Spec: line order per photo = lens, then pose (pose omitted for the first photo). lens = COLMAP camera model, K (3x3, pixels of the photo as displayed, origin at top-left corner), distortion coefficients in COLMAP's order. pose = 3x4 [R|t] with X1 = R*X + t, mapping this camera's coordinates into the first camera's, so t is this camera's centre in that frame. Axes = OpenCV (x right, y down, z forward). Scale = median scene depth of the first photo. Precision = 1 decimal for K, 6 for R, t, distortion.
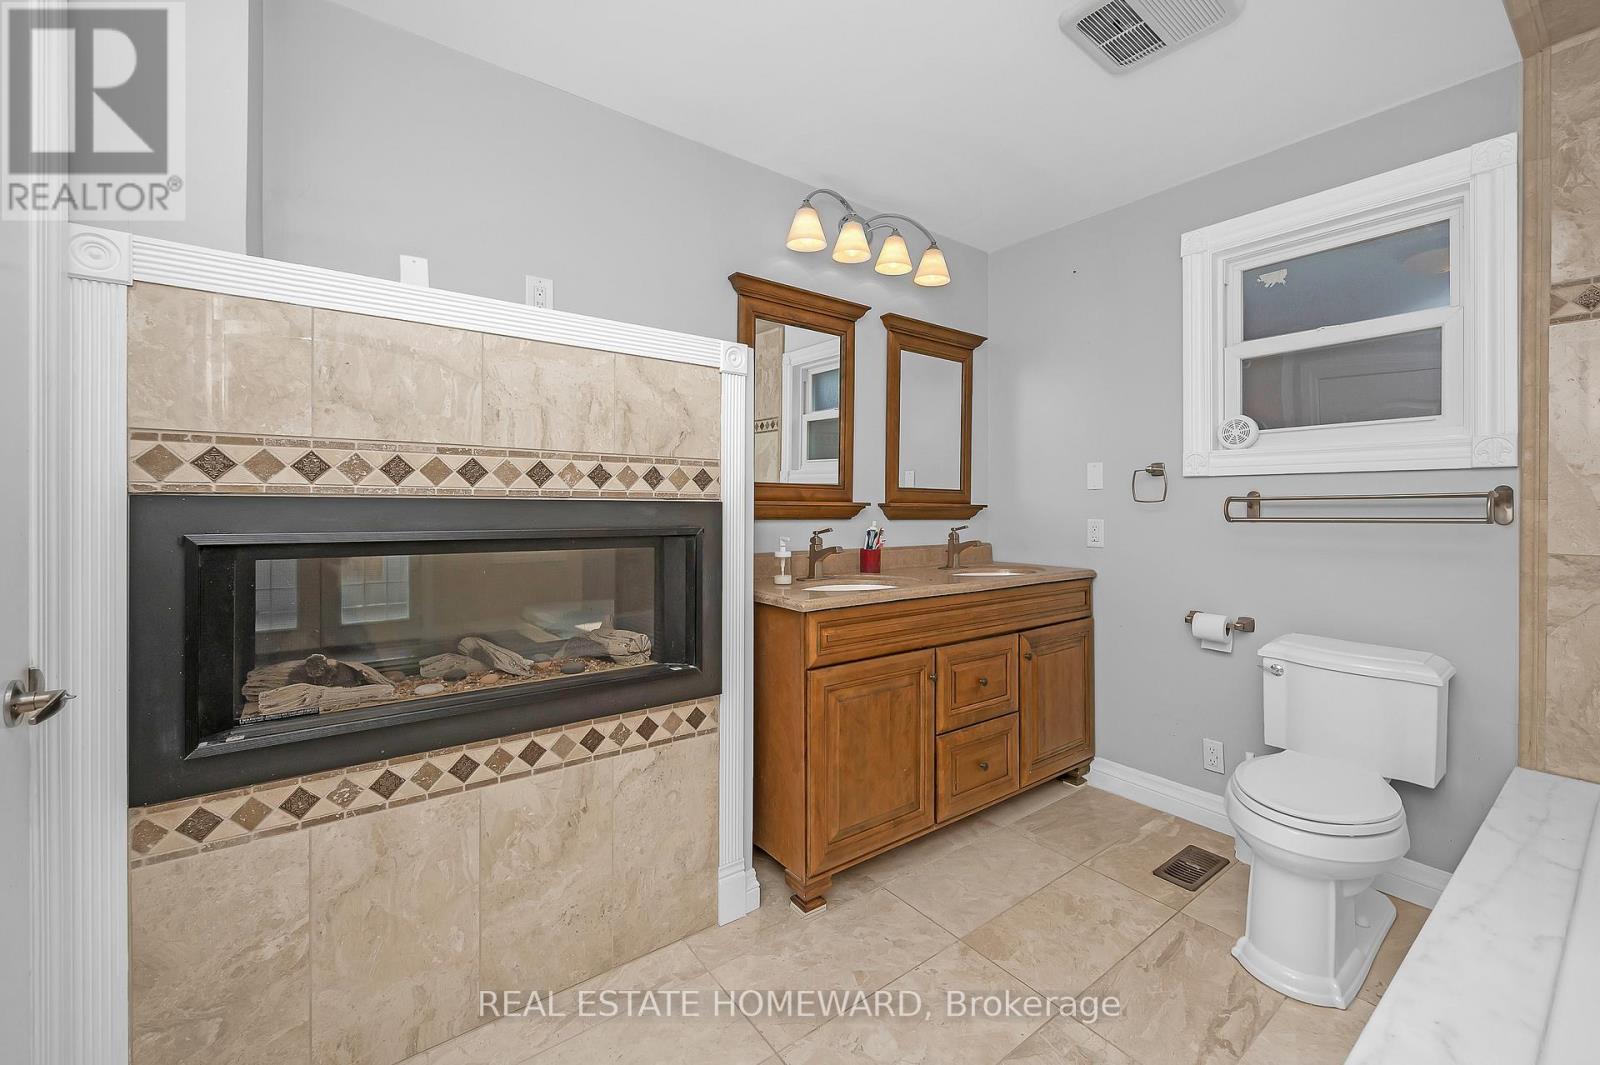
lens RADIAL K [[647.4, 0, 803.9], [0, 647.4, 520.5], [0, 0, 1]] dist [-0.005103, 0.001044]
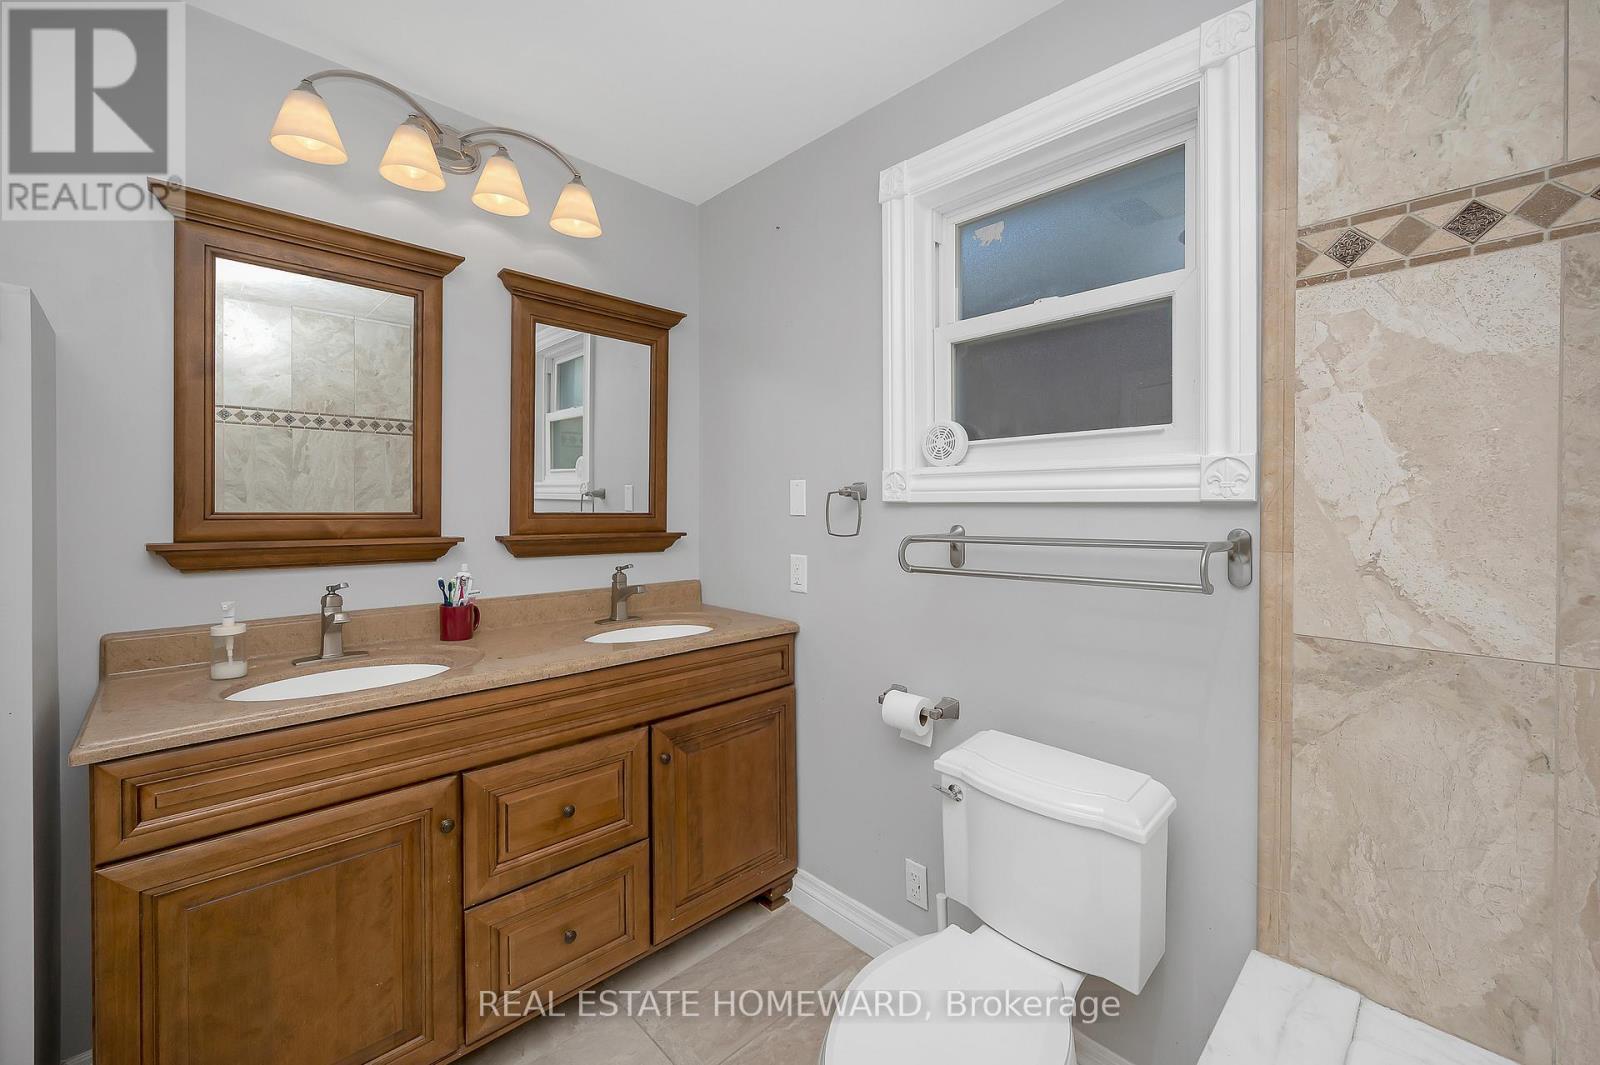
lens RADIAL K [[647.4, 0, 787.7], [0, 647.4, 524.4], [0, 0, 1]] dist [-0.005103, 0.001044]
pose [[0.992966, -0.004419, 0.118320, 0.419416], [0.003844, 0.999980, 0.005085, -0.050378], [-0.118340, -0.004595, 0.992963, 0.301272]]
